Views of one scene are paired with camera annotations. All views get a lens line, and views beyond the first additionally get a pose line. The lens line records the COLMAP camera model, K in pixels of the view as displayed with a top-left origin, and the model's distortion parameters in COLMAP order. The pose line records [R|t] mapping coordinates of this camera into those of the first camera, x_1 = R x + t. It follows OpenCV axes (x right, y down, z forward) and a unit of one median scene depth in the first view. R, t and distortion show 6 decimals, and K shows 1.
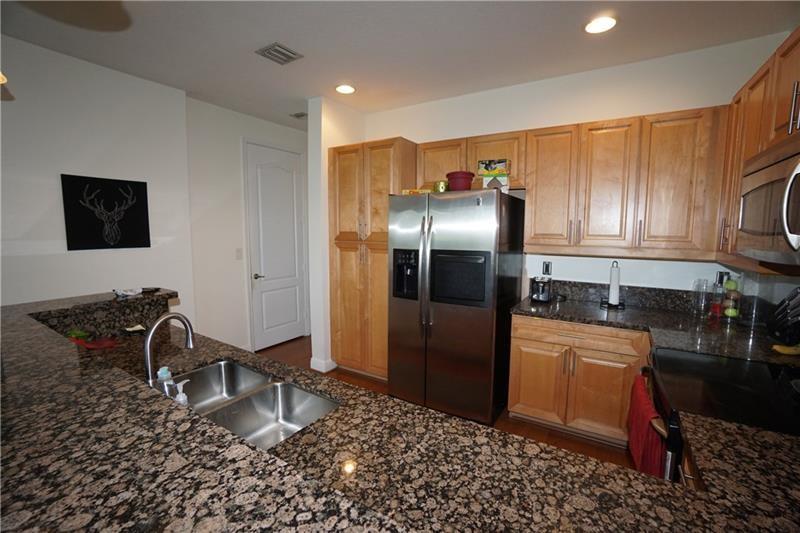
lens RADIAL K [[351.4, 0, 398.5], [0, 351.4, 265.5], [0, 0, 1]] dist [-0.068248, 0.025102]
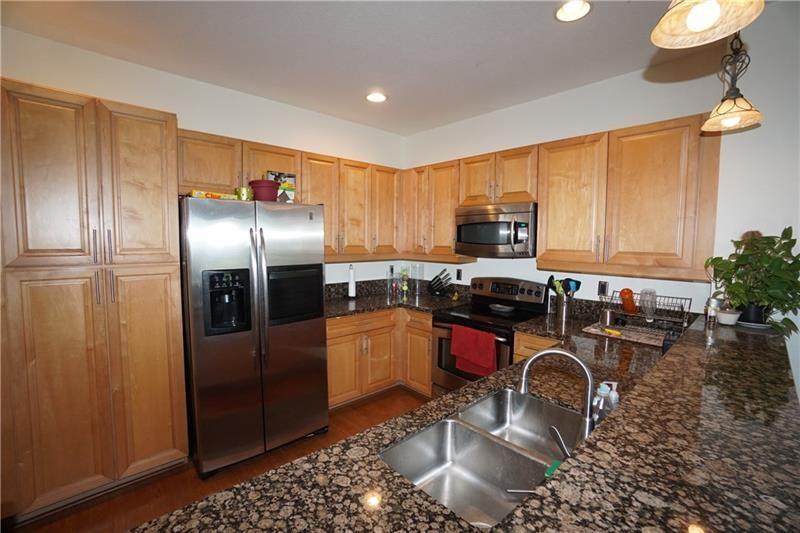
lens RADIAL K [[351.4, 0, 398.5], [0, 351.4, 265.5], [0, 0, 1]] dist [-0.068248, 0.025102]
pose [[0.263677, -0.072732, 0.961865, -1.179703], [0.094910, 0.994271, 0.049165, -0.109504], [-0.959930, 0.078327, 0.269070, 0.833592]]
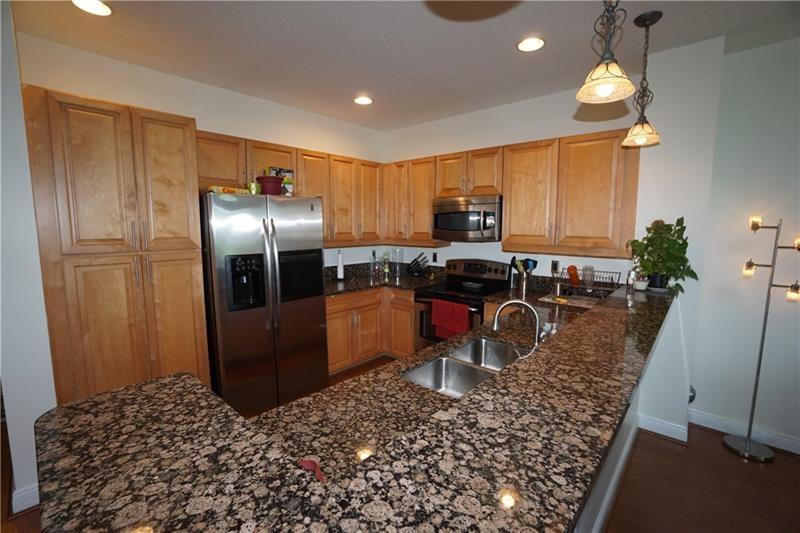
lens RADIAL K [[351.4, 0, 398.5], [0, 351.4, 265.5], [0, 0, 1]] dist [-0.068248, 0.025102]
pose [[0.170713, -0.114493, 0.978646, -1.518938], [0.102943, 0.989863, 0.097848, -0.125398], [-0.979929, 0.084041, 0.180768, 0.879588]]
